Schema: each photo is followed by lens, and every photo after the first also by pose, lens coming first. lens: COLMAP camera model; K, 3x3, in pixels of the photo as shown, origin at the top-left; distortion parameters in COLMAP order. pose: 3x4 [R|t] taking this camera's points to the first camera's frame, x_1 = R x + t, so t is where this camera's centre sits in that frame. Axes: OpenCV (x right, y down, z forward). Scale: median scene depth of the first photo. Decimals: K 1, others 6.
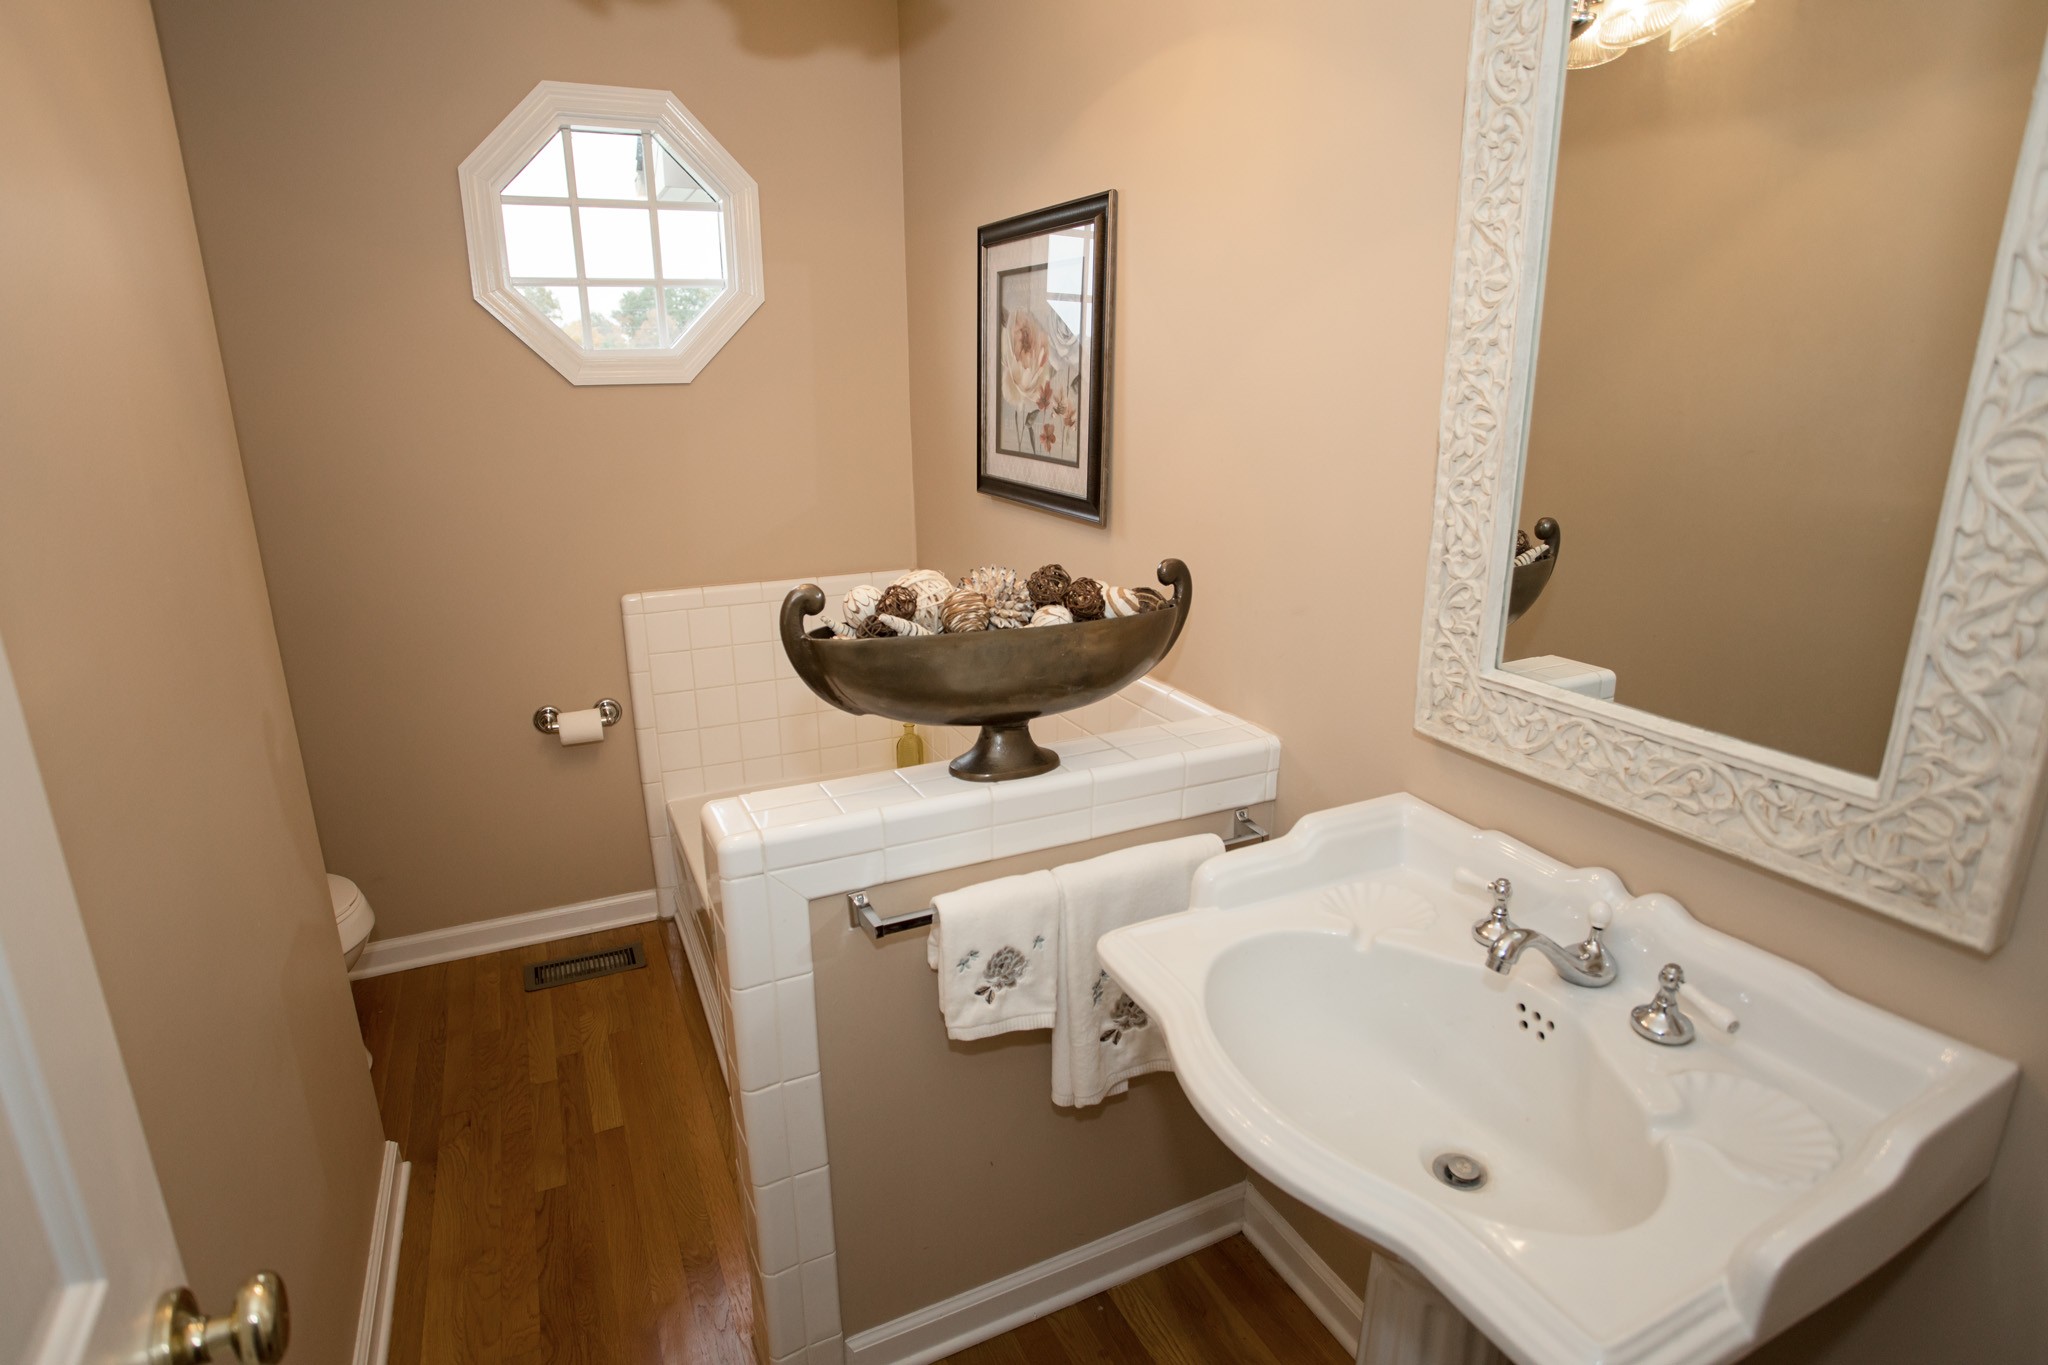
lens RADIAL K [[1019.8, 0, 1022.7], [0, 1019.8, 678.2], [0, 0, 1]] dist [-0.057447, 0.012877]
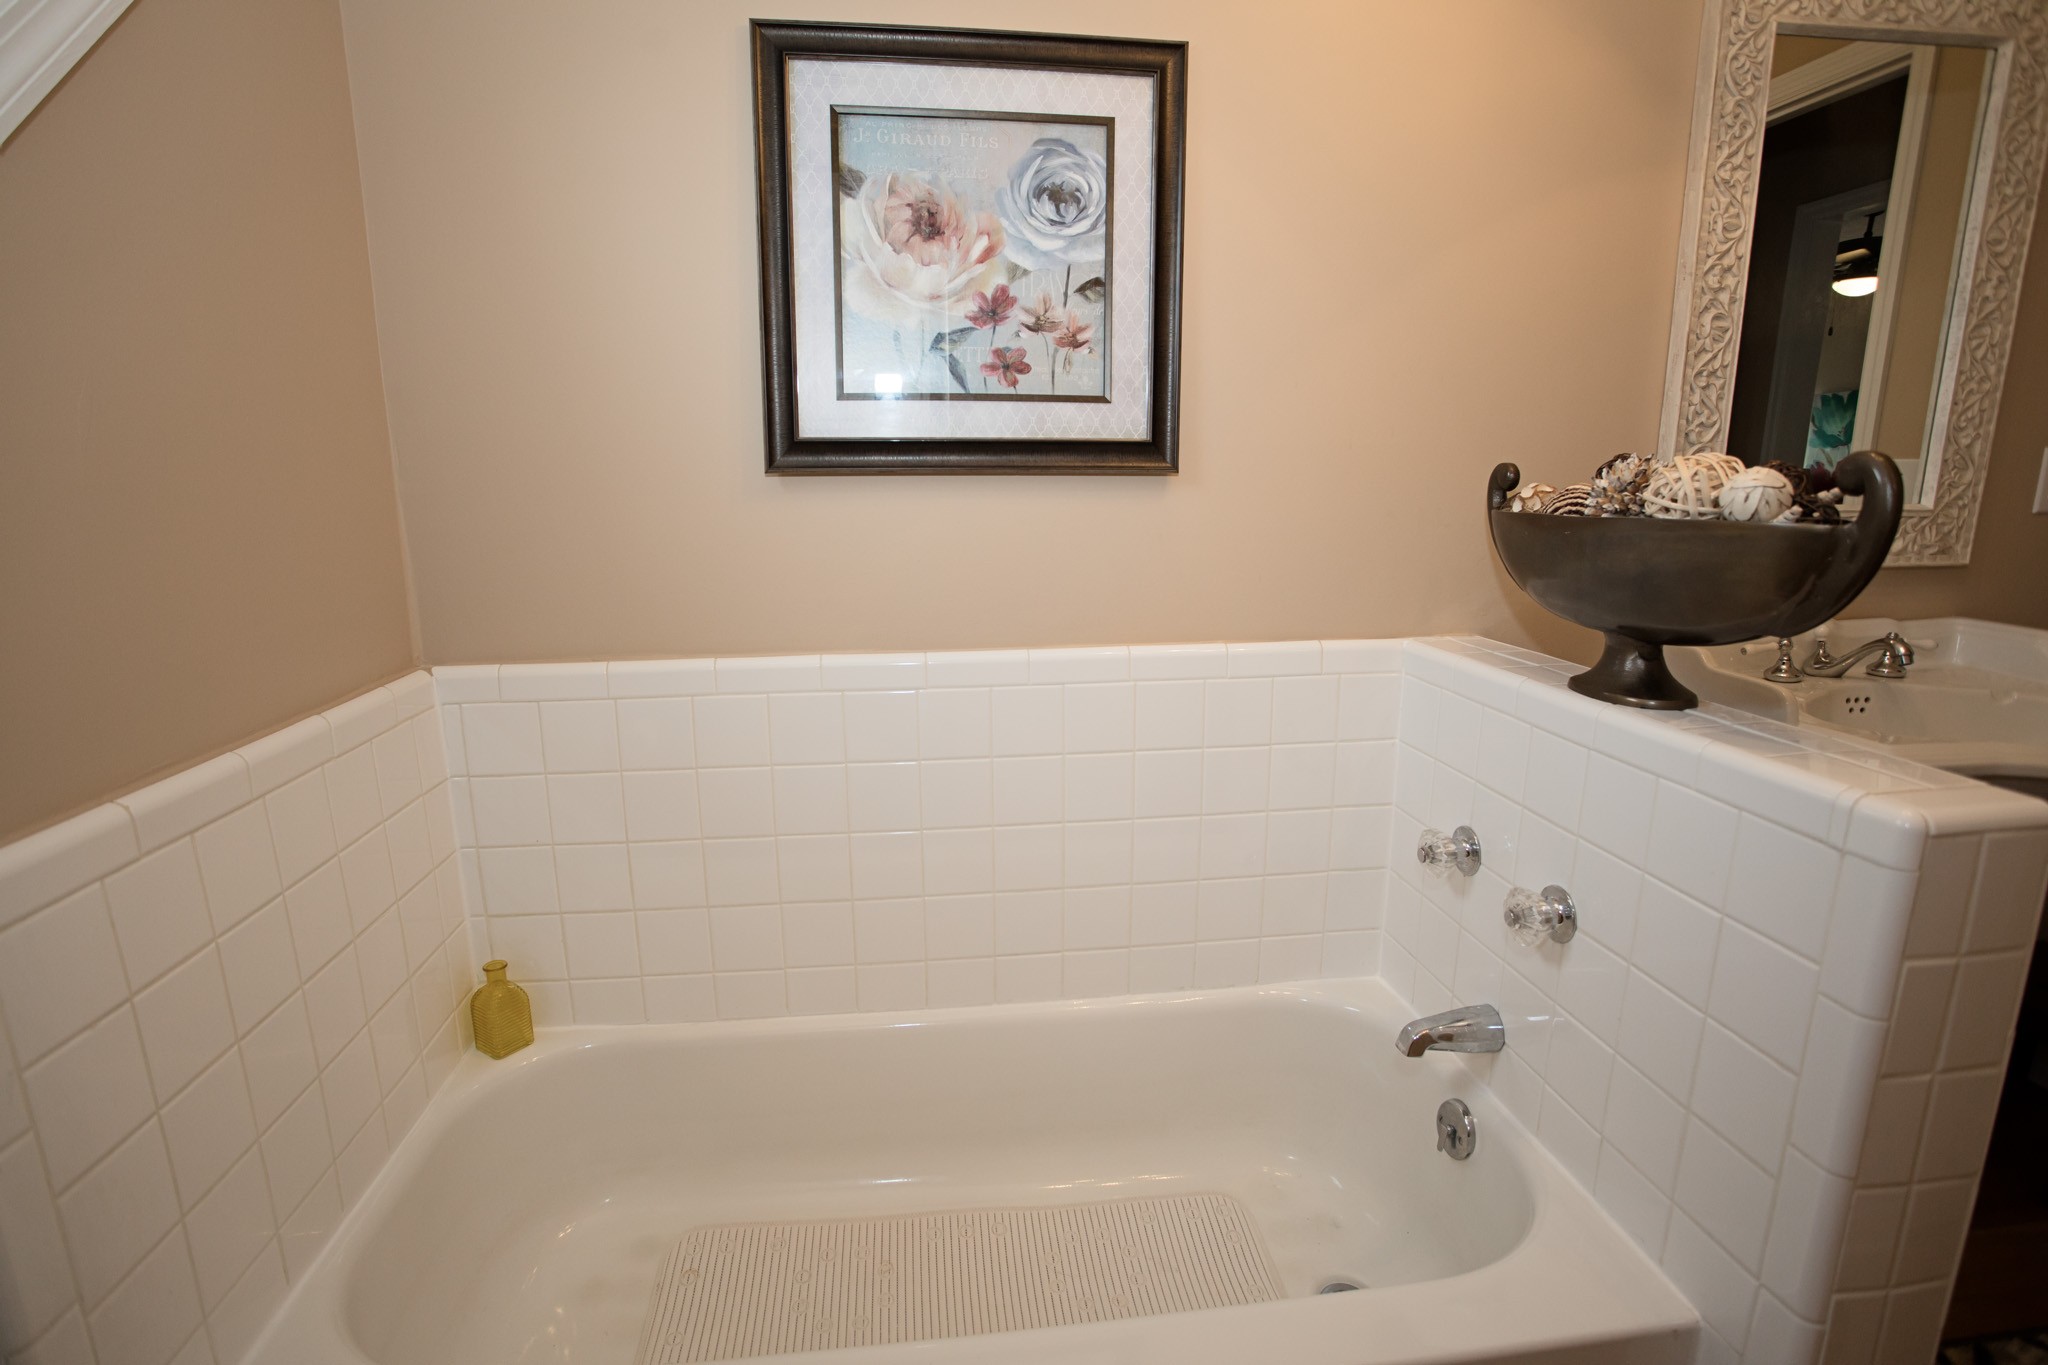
lens RADIAL K [[1019.8, 0, 1019.1], [0, 1019.8, 680.4], [0, 0, 1]] dist [-0.057447, 0.012877]
pose [[0.336860, -0.209297, 0.917998, -0.690881], [0.271120, 0.955248, 0.118302, -0.119051], [-0.901676, 0.209036, 0.378530, 0.822101]]
